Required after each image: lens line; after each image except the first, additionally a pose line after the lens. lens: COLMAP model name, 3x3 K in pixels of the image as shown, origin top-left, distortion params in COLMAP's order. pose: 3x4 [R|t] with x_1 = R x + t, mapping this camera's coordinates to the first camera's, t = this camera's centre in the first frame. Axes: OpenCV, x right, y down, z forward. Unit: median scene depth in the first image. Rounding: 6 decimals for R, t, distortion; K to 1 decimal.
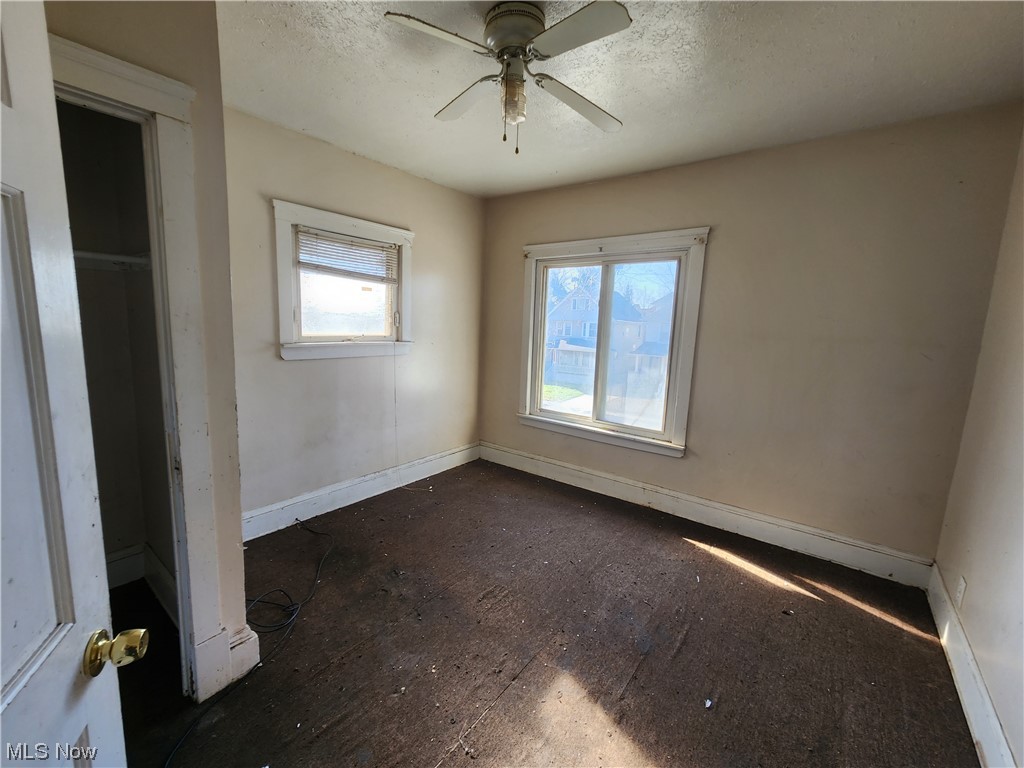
lens RADIAL K [[419.6, 0, 508.4], [0, 419.6, 381.4], [0, 0, 1]] dist [-0.004647, -0.000588]
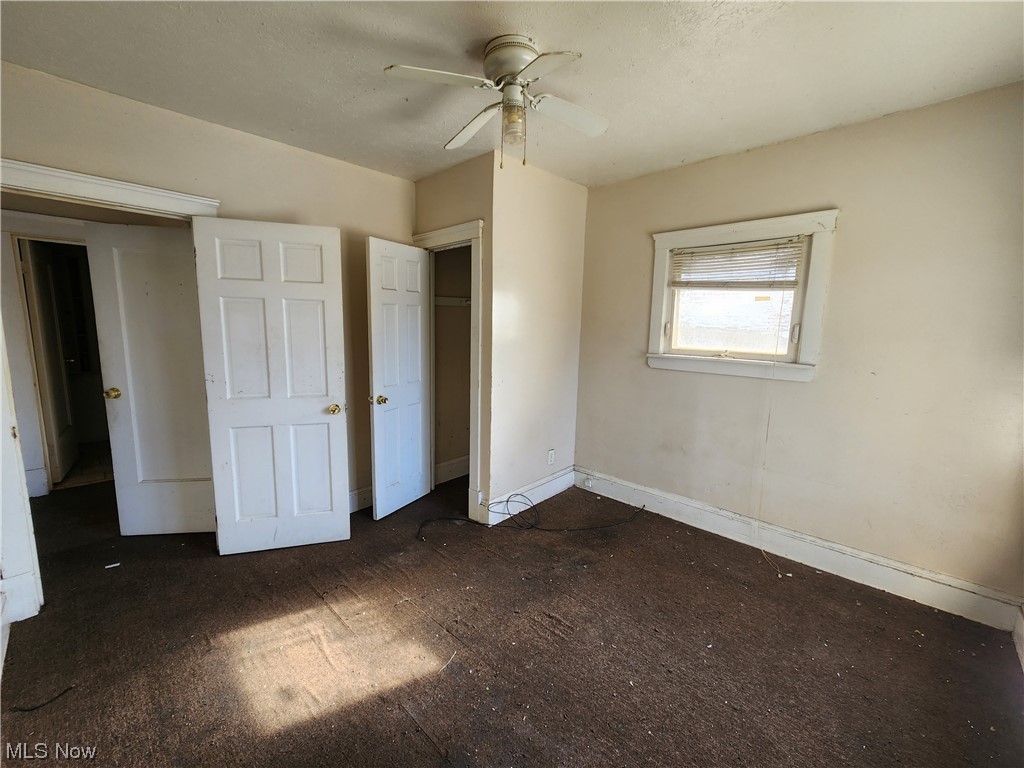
lens RADIAL K [[419.6, 0, 508.4], [0, 419.6, 381.4], [0, 0, 1]] dist [-0.004647, -0.000588]
pose [[-0.111800, 0.105303, -0.988136, 0.640617], [-0.161512, 0.979222, 0.122627, -0.087431], [0.980518, 0.173305, -0.092469, 0.681520]]
